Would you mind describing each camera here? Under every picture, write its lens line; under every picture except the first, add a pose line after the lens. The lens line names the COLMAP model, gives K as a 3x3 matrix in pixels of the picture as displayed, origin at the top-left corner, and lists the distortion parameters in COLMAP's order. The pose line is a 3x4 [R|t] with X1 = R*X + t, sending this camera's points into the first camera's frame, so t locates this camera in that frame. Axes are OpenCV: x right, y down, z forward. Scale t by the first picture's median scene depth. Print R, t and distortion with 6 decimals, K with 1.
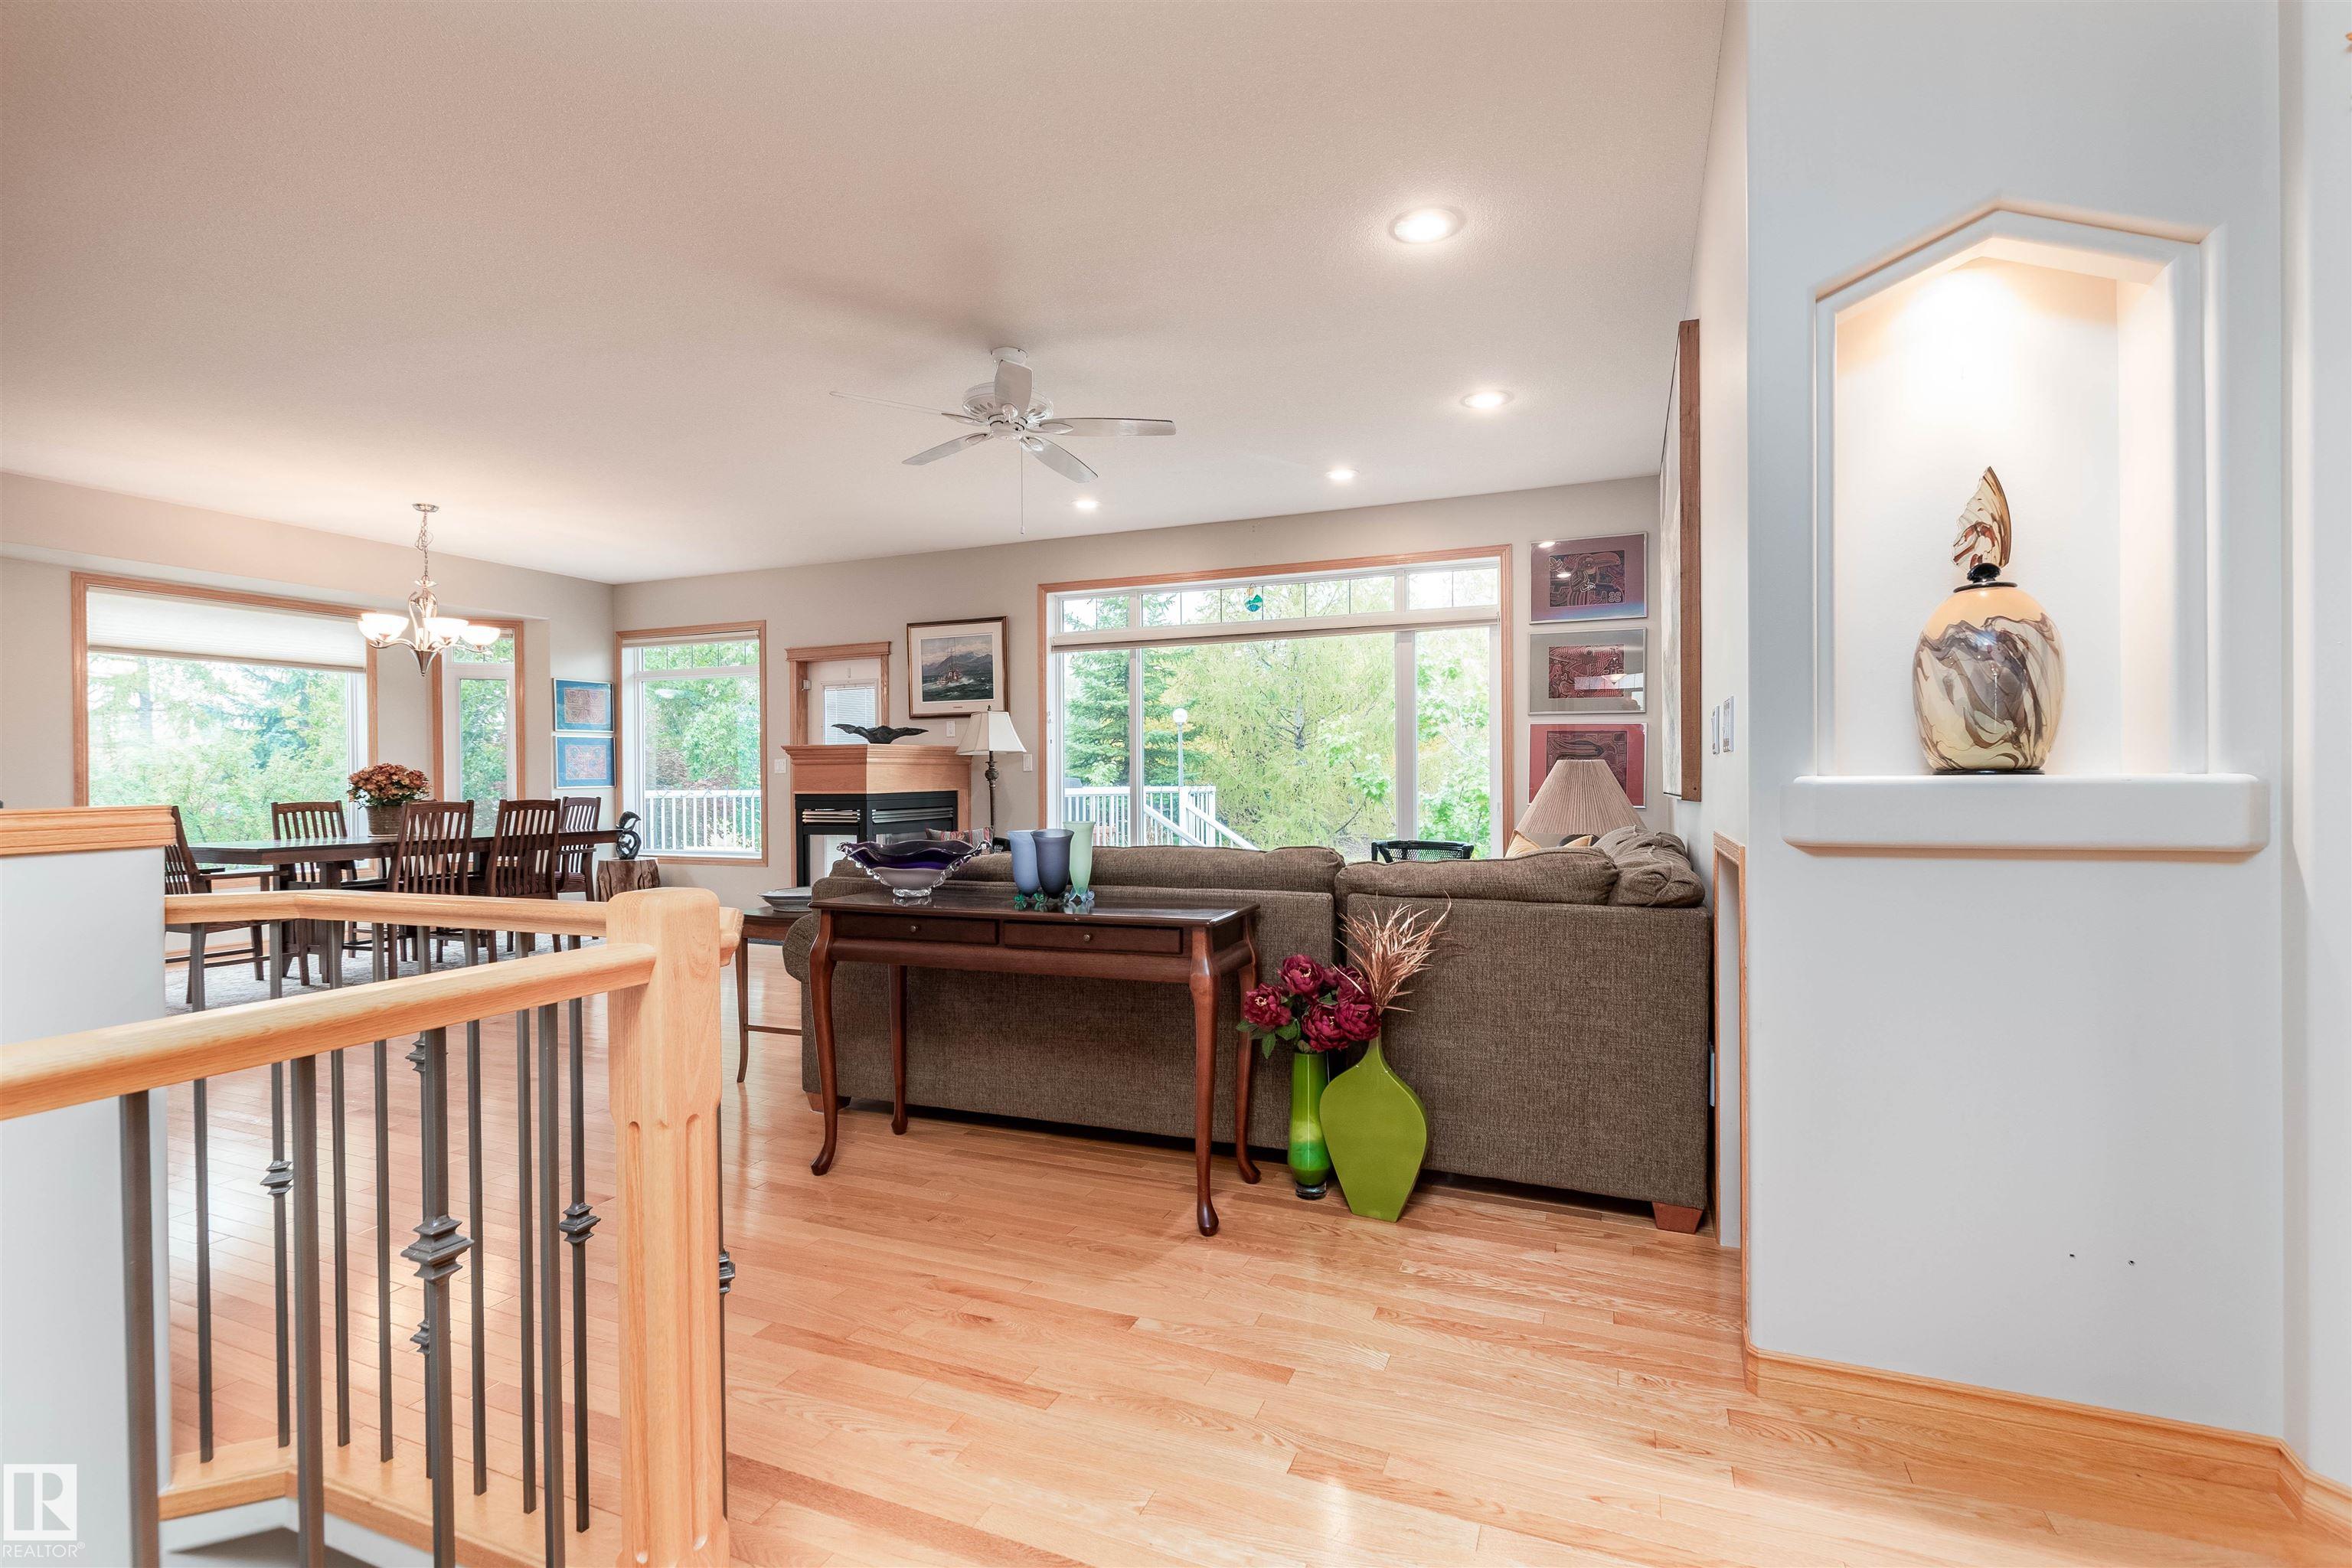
lens RADIAL K [[1041.5, 0, 1188.3], [0, 1041.5, 778.3], [0, 0, 1]] dist [0.002566, -0.001262]
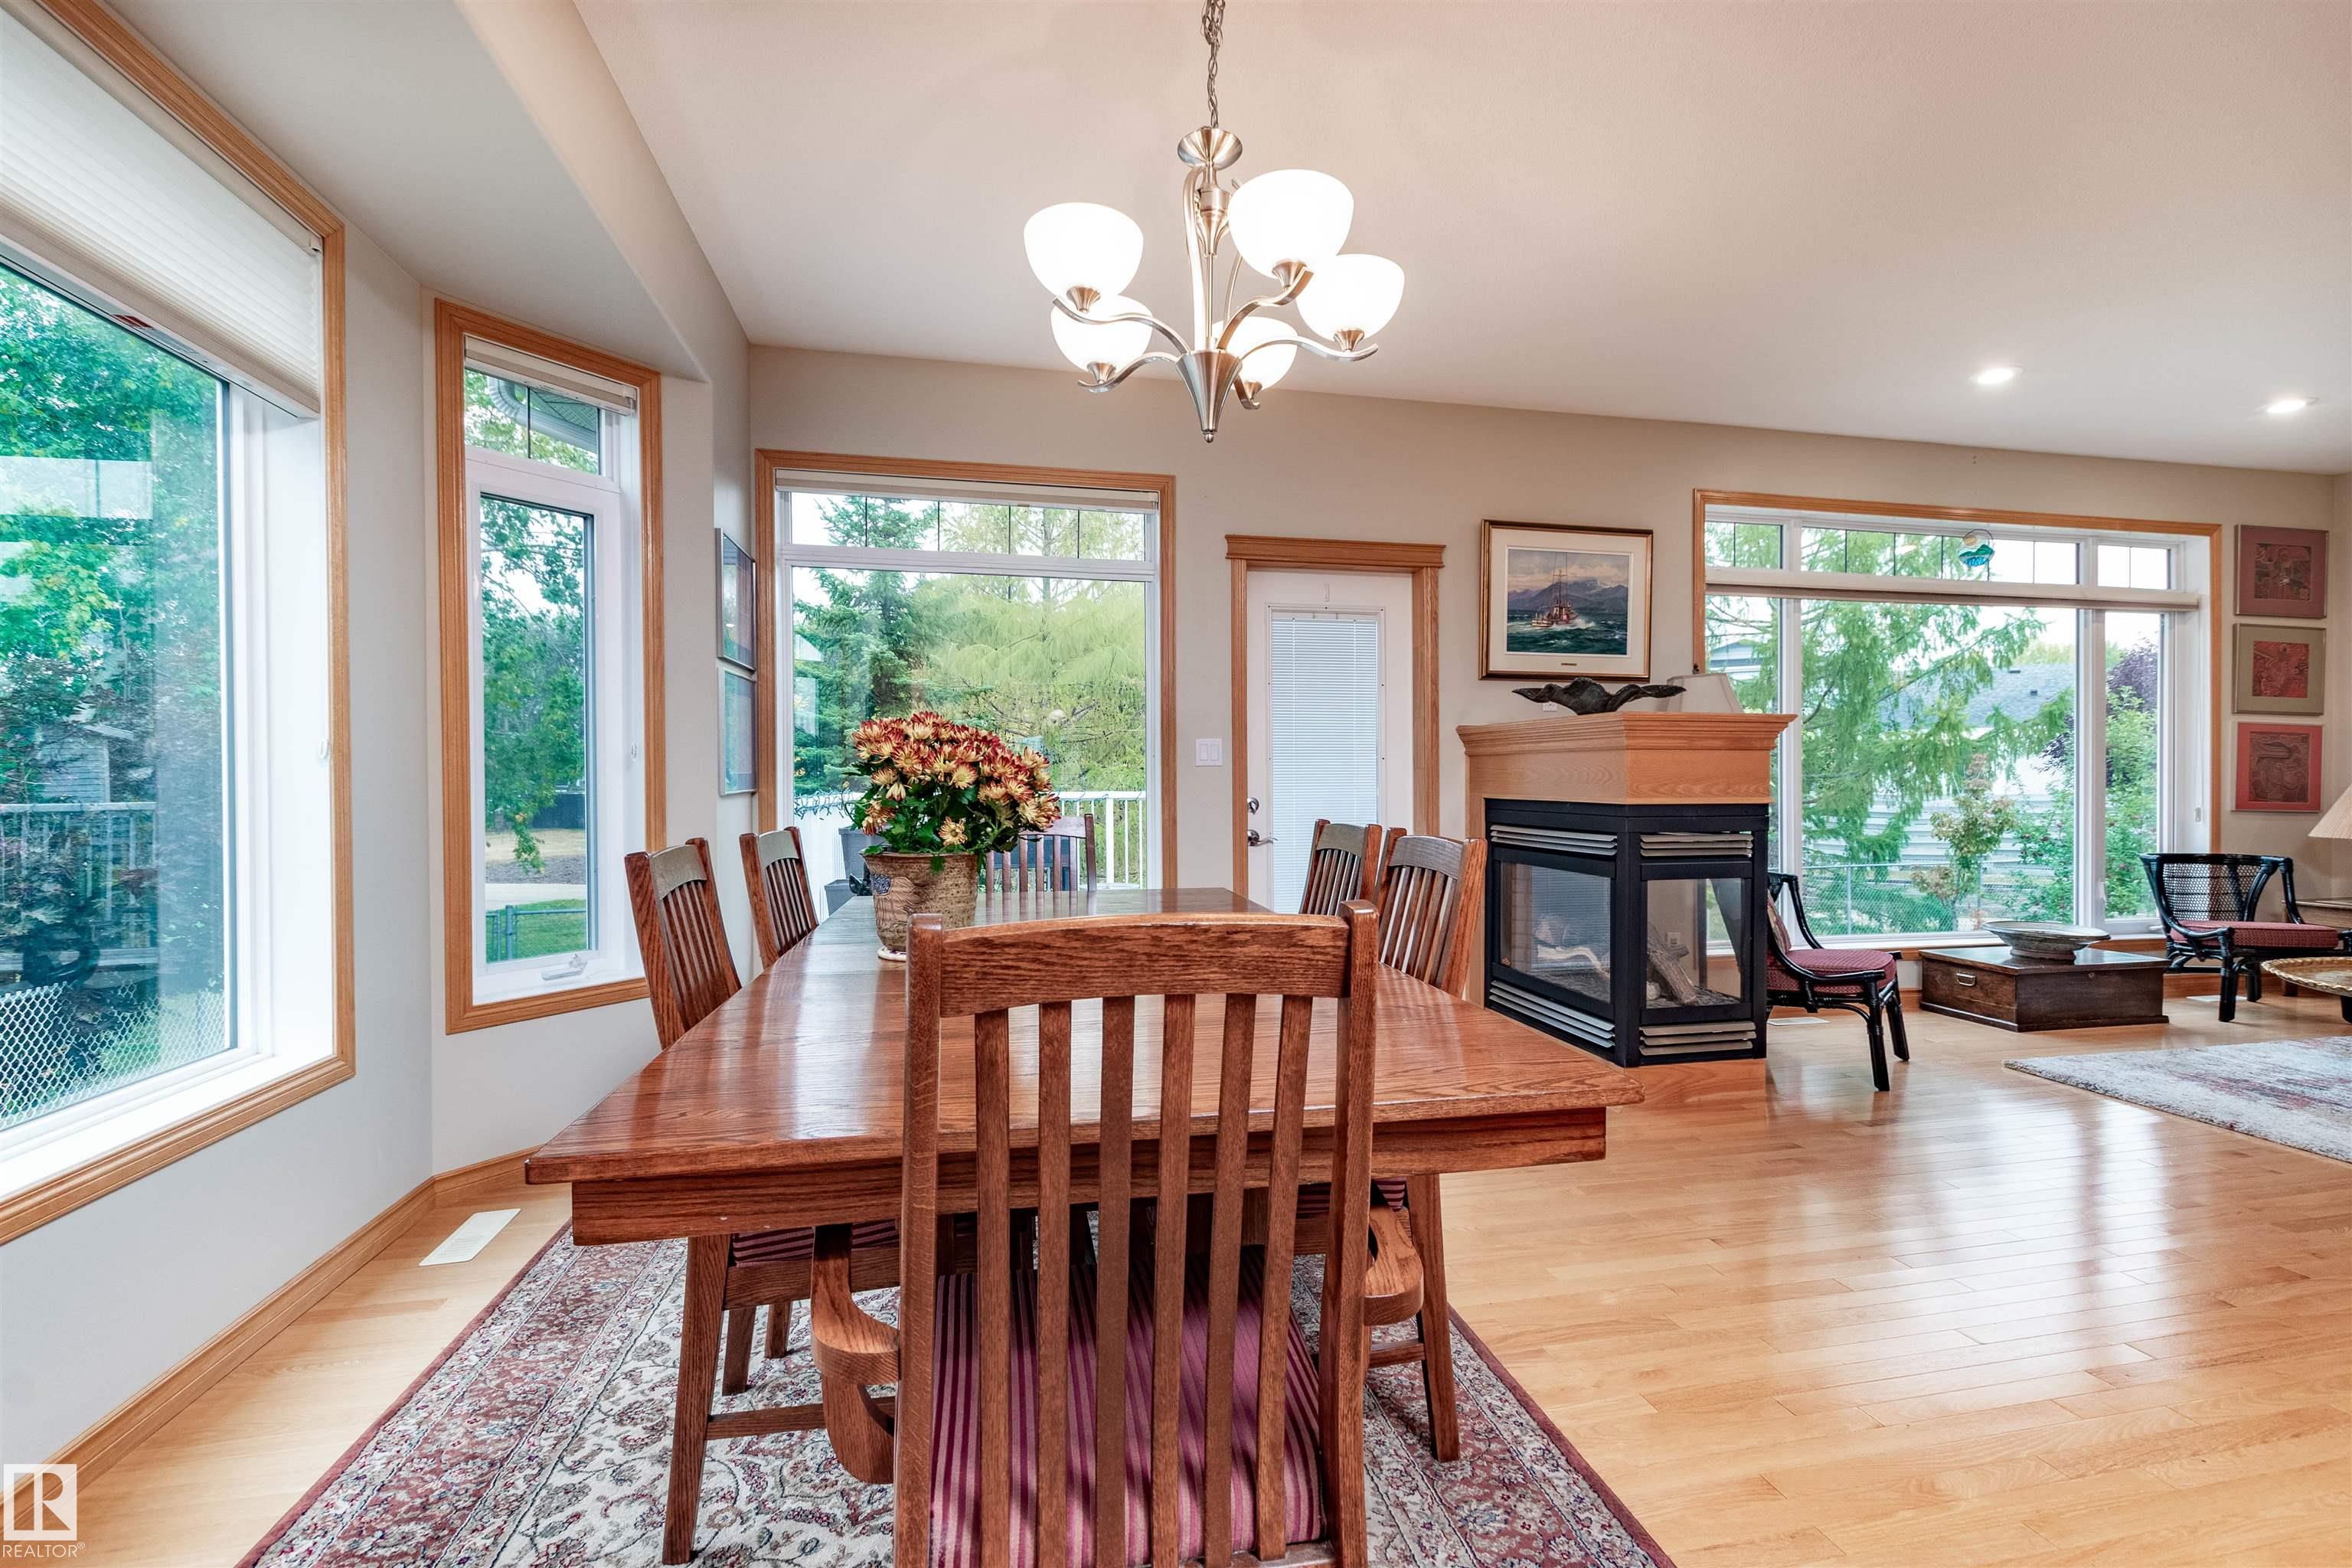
lens RADIAL K [[1041.5, 0, 1182.0], [0, 1041.5, 787.9], [0, 0, 1]] dist [0.002566, -0.001262]
pose [[0.823099, 0.001768, 0.567895, -0.778261], [-0.004134, 0.999987, 0.002879, 0.004941], [-0.567883, -0.004717, 0.823096, 0.625924]]
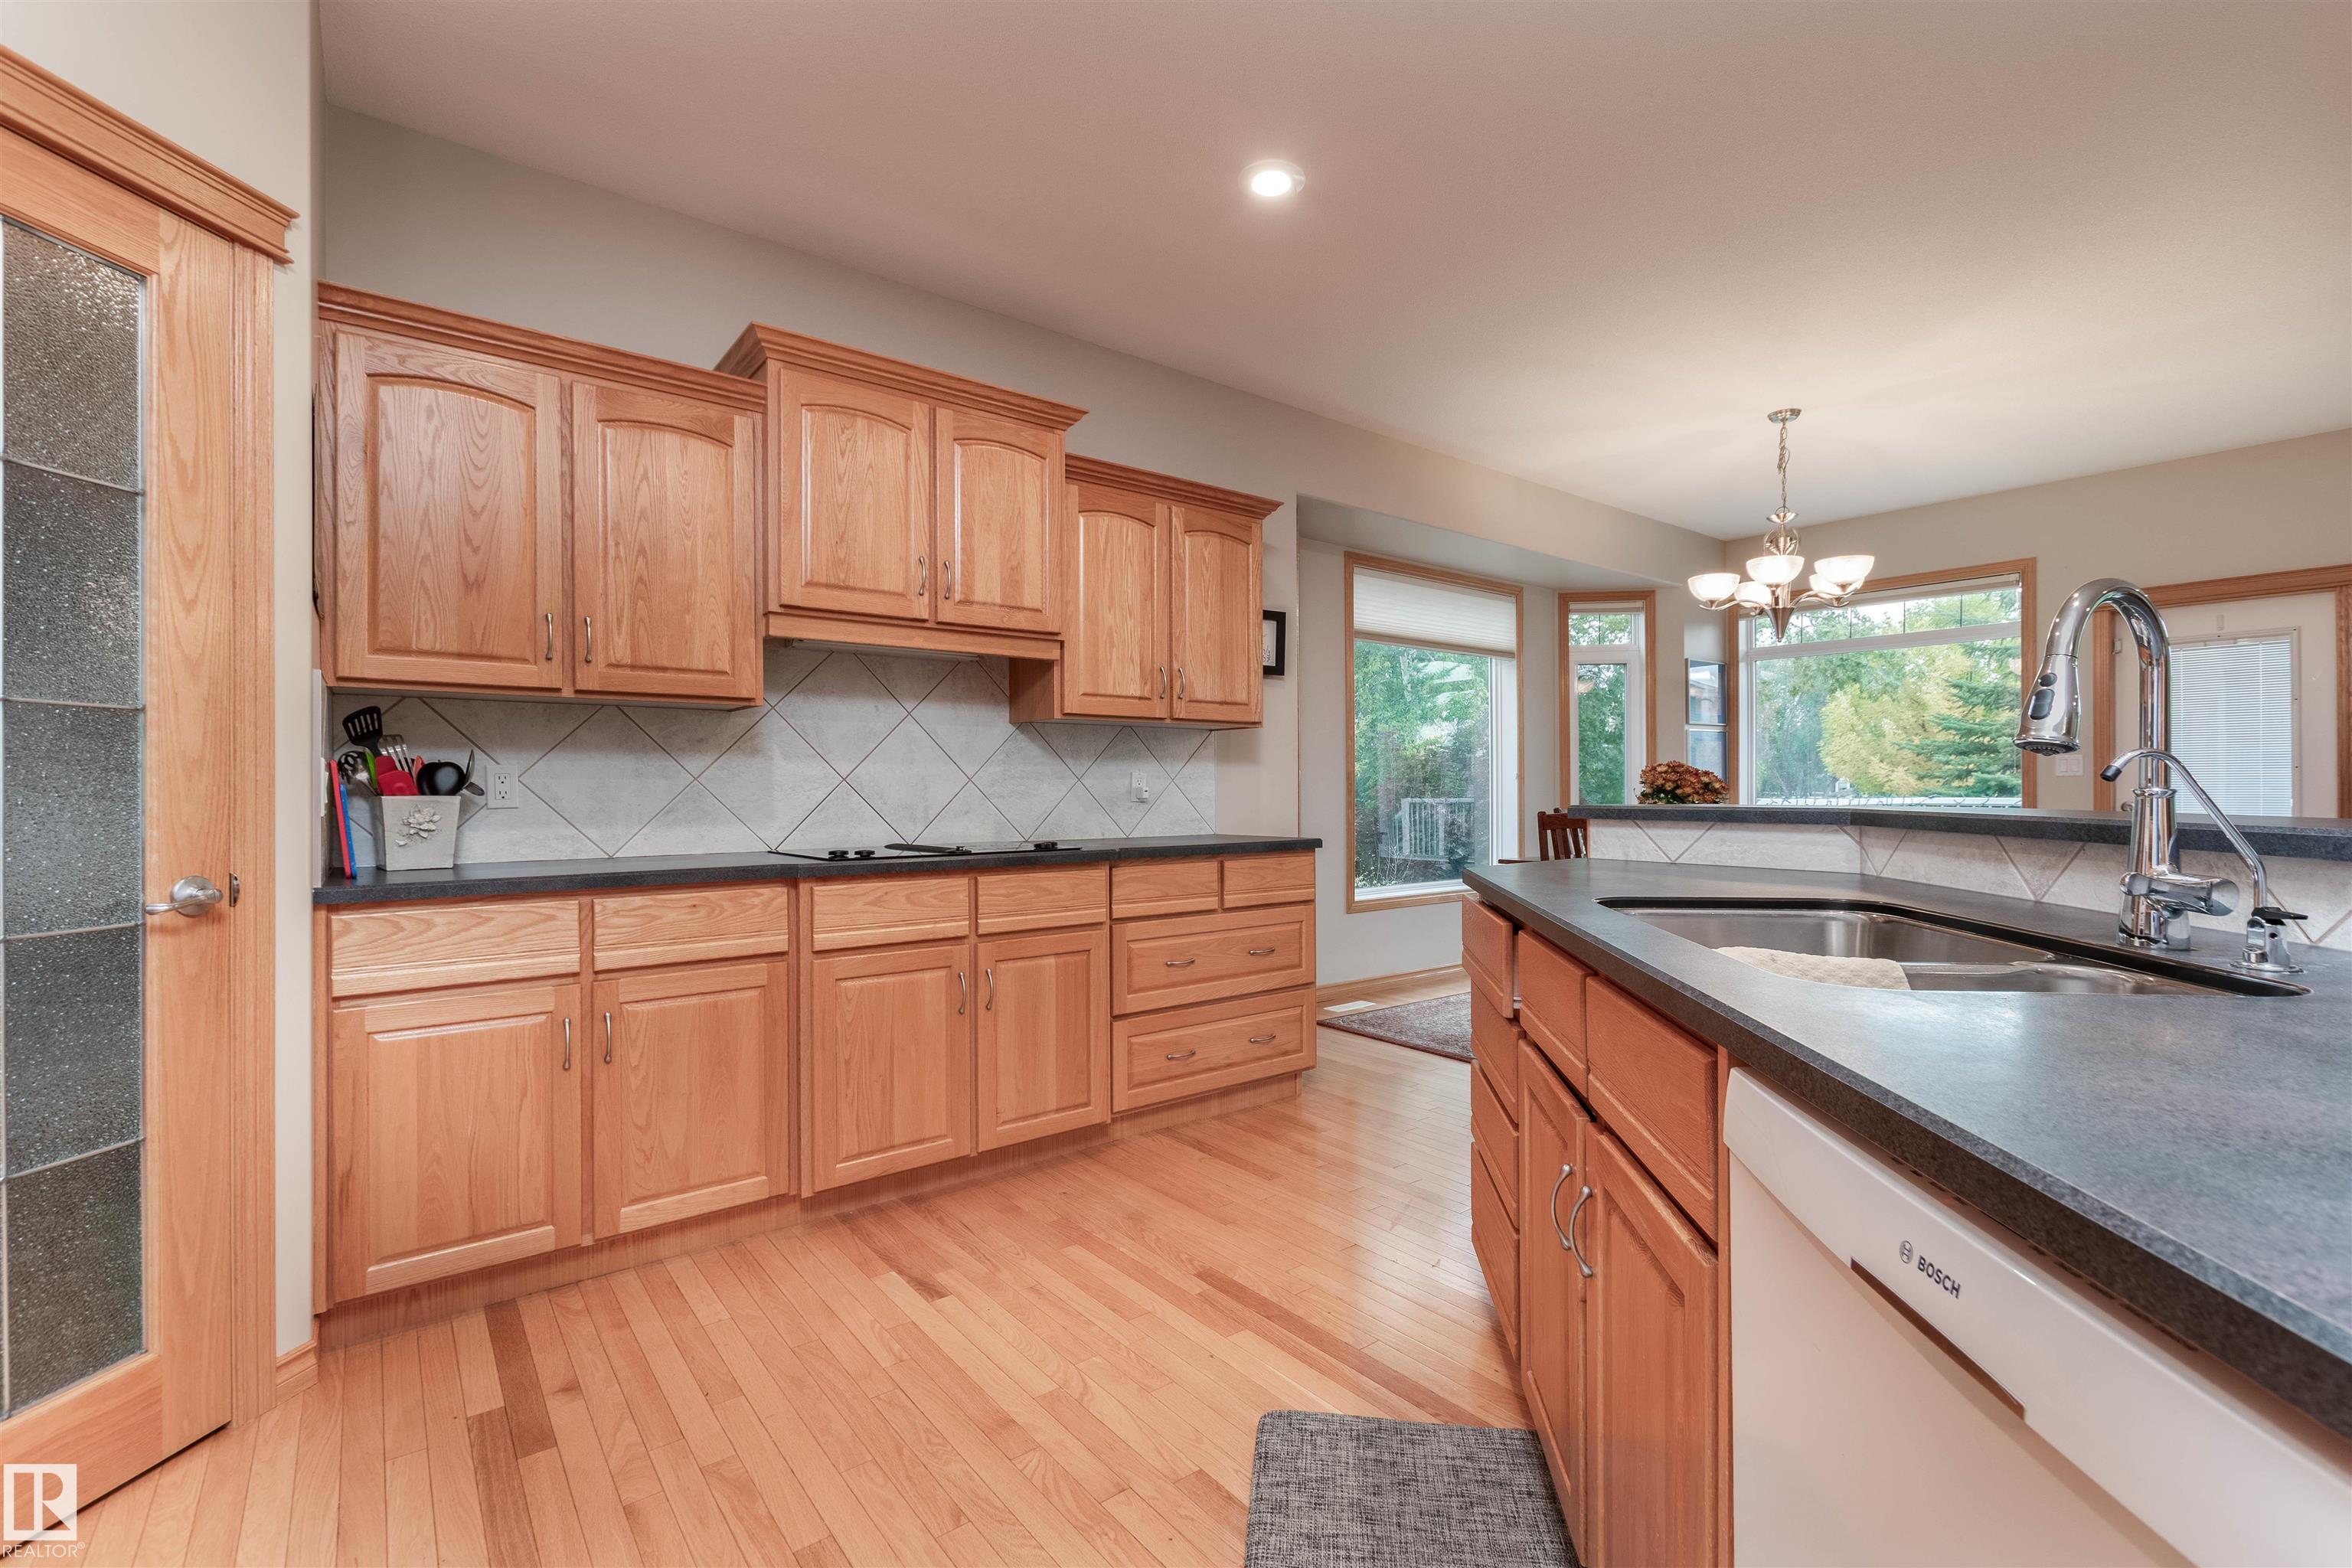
lens RADIAL K [[1041.5, 0, 1181.7], [0, 1041.5, 796.7], [0, 0, 1]] dist [0.002566, -0.001262]
pose [[0.872781, 0.007431, -0.488055, -0.626136], [-0.003703, 0.999956, 0.008603, 0.006791], [0.488098, -0.005701, 0.872770, 0.113968]]
